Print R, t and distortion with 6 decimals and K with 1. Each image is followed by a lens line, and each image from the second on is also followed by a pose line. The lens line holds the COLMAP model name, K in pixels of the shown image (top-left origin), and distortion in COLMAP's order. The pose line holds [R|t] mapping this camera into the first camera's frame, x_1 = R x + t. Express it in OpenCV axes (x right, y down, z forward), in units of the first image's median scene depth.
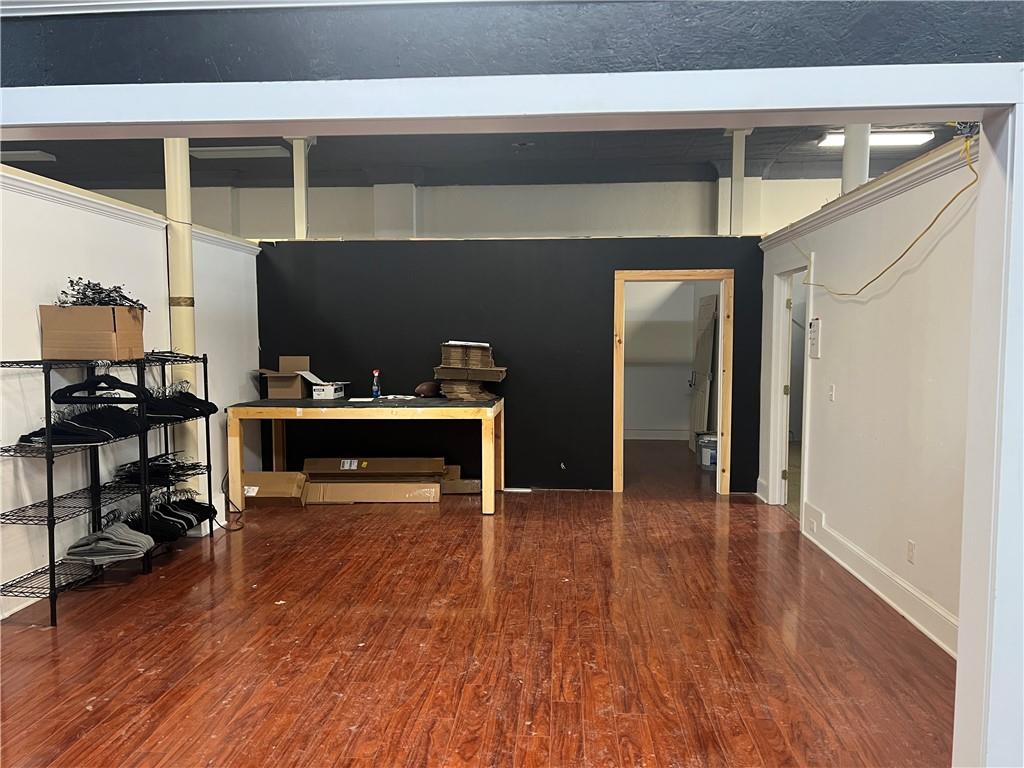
lens RADIAL K [[769.8, 0, 511.6], [0, 769.8, 391.0], [0, 0, 1]] dist [0.040940, -0.052851]
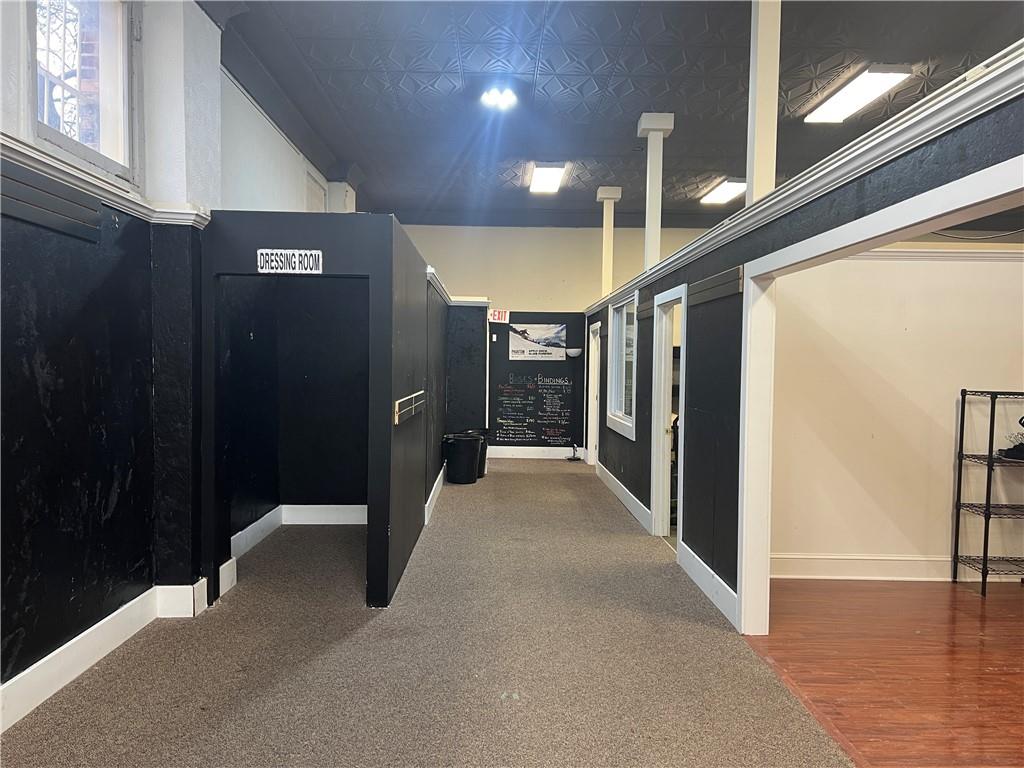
lens RADIAL K [[769.8, 0, 512.2], [0, 769.8, 384.0], [0, 0, 1]] dist [0.040940, -0.052851]
pose [[0.092888, 0.039841, -0.994879, 0.756364], [-0.089137, 0.995520, 0.031544, -0.025408], [0.991679, 0.085751, 0.096023, 0.073317]]
